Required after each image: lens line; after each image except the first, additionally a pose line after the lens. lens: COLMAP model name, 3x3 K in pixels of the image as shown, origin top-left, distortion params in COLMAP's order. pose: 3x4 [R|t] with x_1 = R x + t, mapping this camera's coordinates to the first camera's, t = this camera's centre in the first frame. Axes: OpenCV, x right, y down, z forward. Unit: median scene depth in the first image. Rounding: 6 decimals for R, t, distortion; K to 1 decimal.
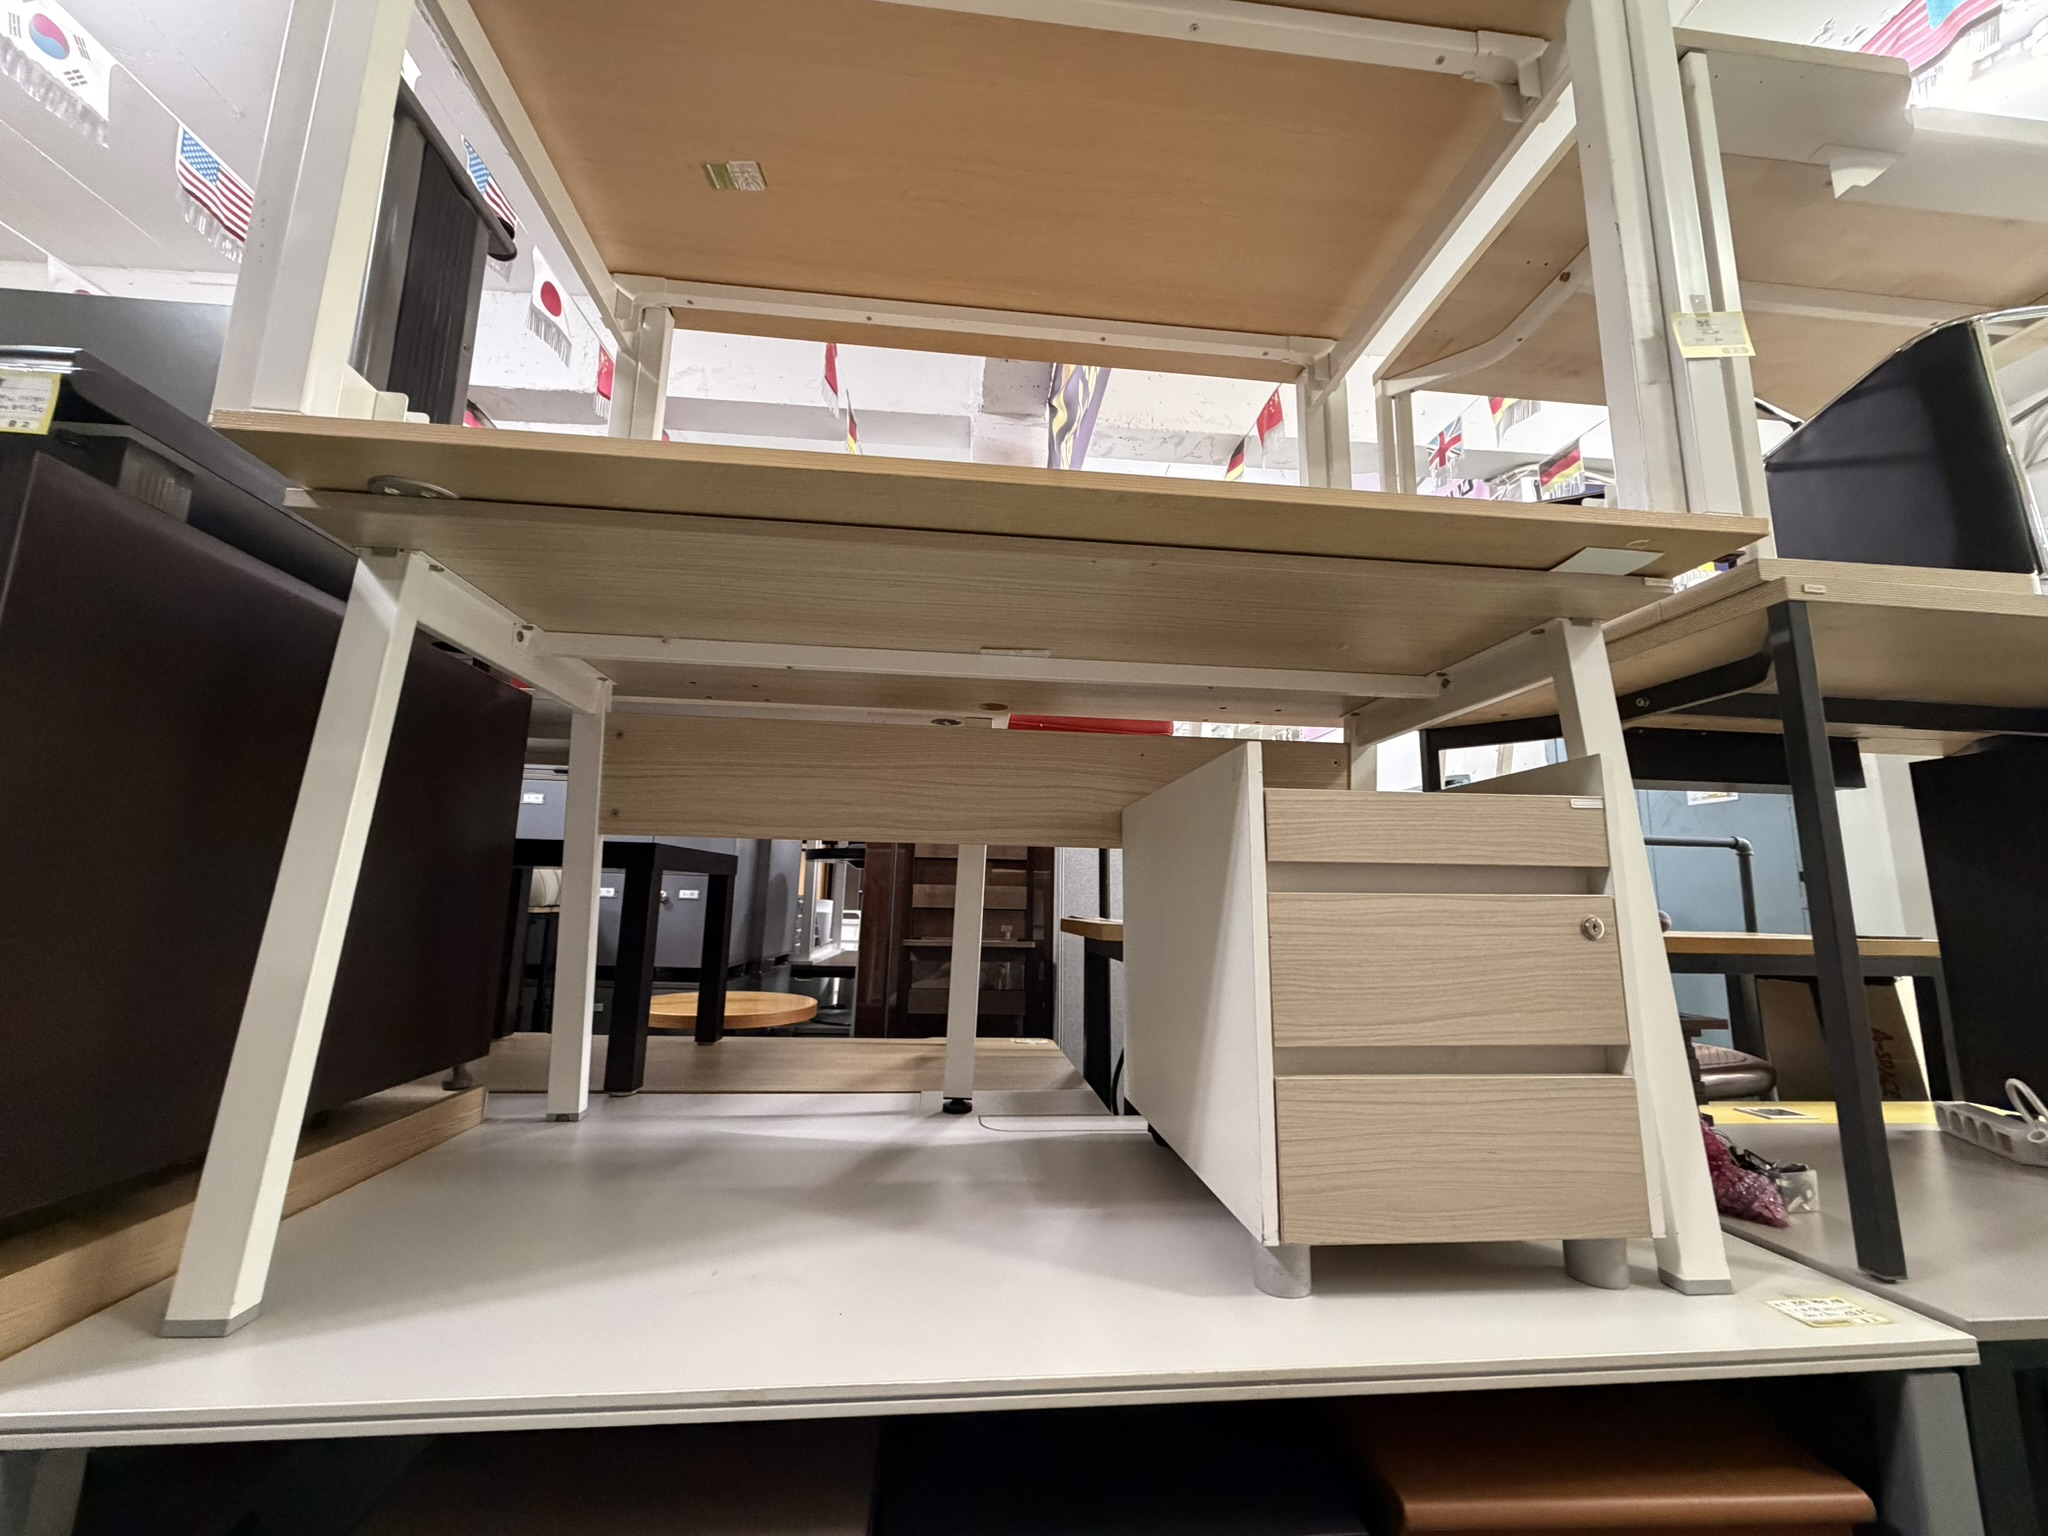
lens RADIAL K [[814.5, 0, 1024.0], [0, 814.5, 768.0], [0, 0, 1]] dist [-0.001879, -0.000174]
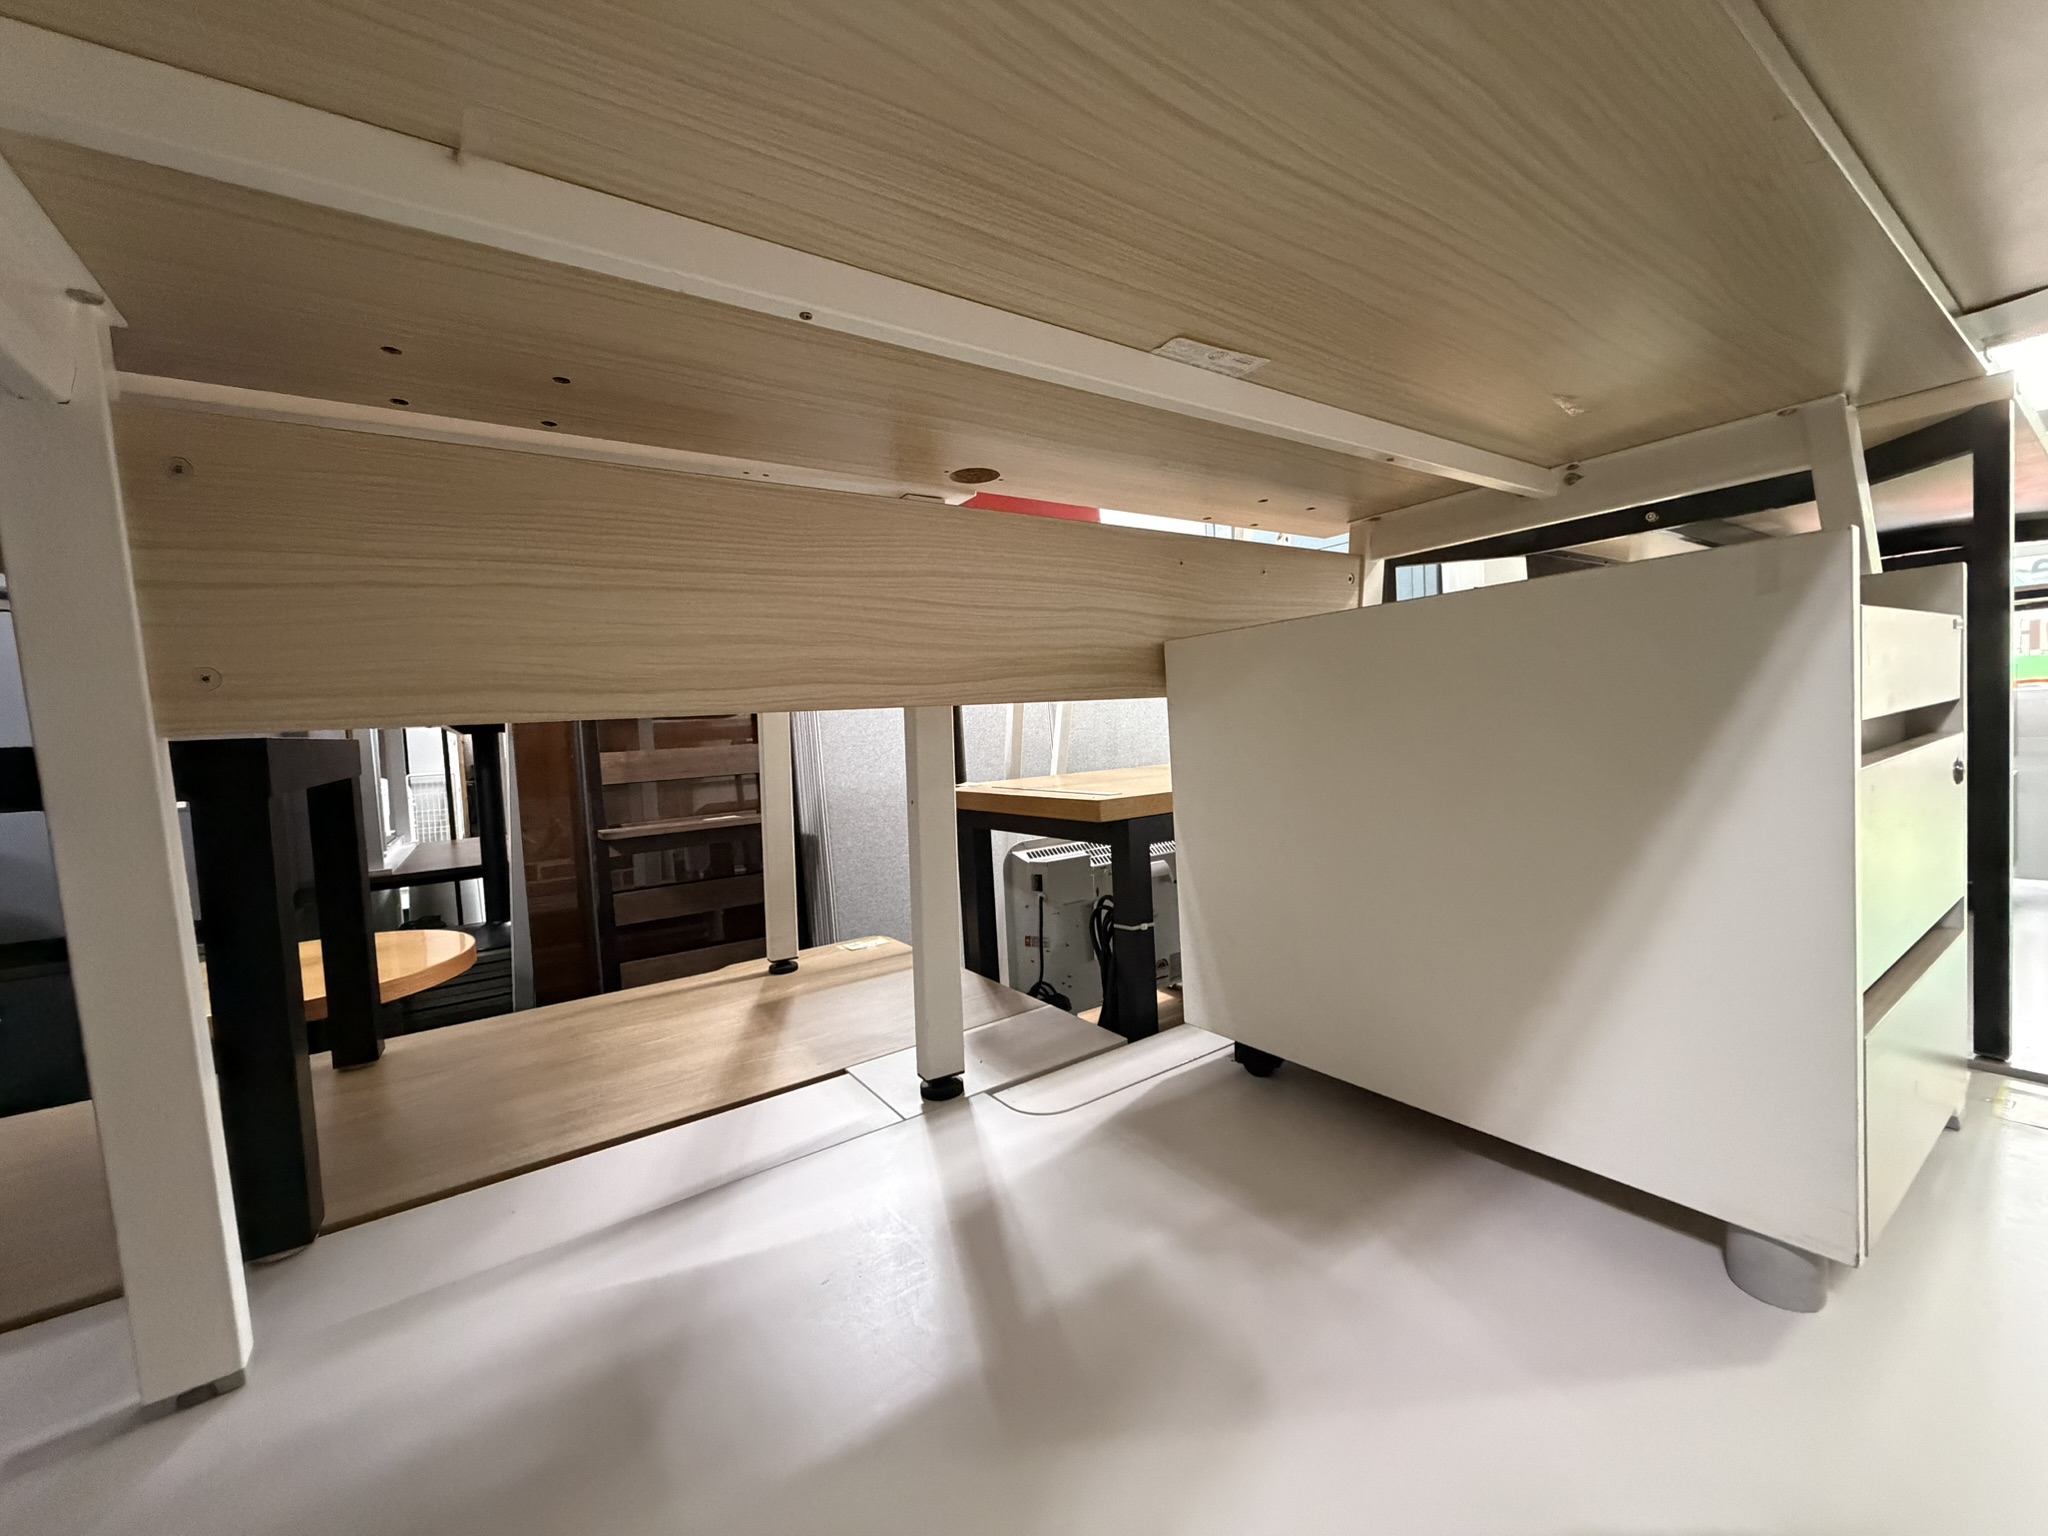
lens RADIAL K [[814.5, 0, 1024.0], [0, 814.5, 768.0], [0, 0, 1]] dist [-0.001879, -0.000174]
pose [[0.871540, -0.096366, 0.480762, -0.337130], [-0.005770, 0.978413, 0.206576, 0.013250], [-0.490291, -0.182814, 0.852170, 0.449687]]
